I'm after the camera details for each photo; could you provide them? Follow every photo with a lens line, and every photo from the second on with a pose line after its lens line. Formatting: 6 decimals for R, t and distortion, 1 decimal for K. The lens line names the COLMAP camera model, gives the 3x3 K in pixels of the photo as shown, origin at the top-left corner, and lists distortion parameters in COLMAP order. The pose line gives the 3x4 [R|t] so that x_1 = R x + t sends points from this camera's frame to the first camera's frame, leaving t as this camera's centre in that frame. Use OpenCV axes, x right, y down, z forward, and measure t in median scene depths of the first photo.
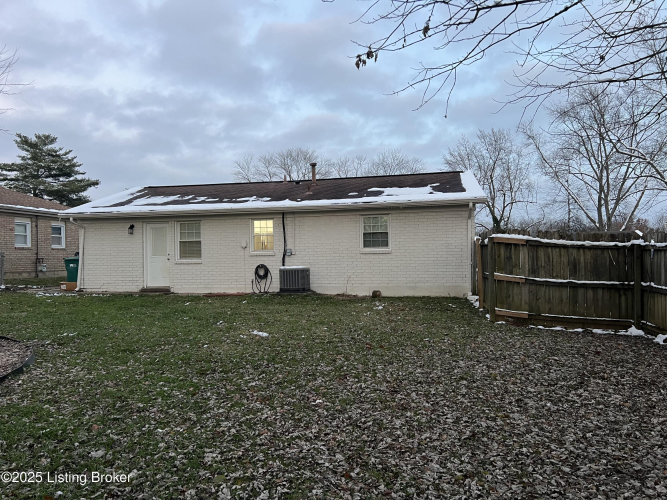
lens RADIAL K [[508.8, 0, 333.5], [0, 508.8, 250.0], [0, 0, 1]] dist [0.072070, -0.097455]
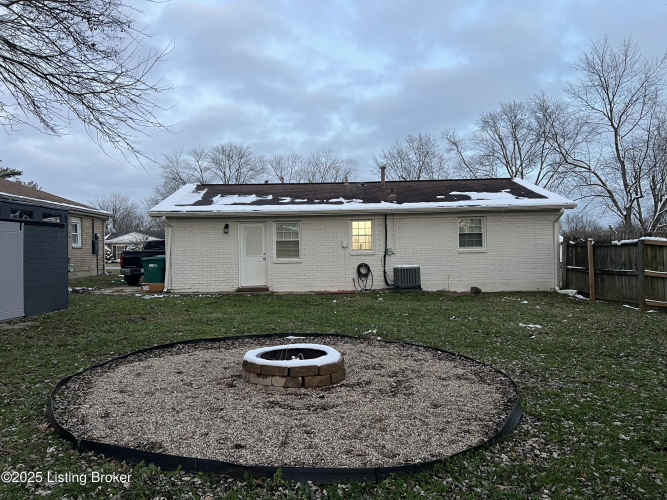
lens RADIAL K [[526.8, 0, 333.5], [0, 526.8, 250.0], [0, 0, 1]] dist [0.087175, -0.002326]
pose [[0.977190, -0.000958, 0.212366, -0.415890], [-0.000042, 0.999989, 0.004707, -0.004194], [-0.212368, -0.004608, 0.977179, -0.045679]]
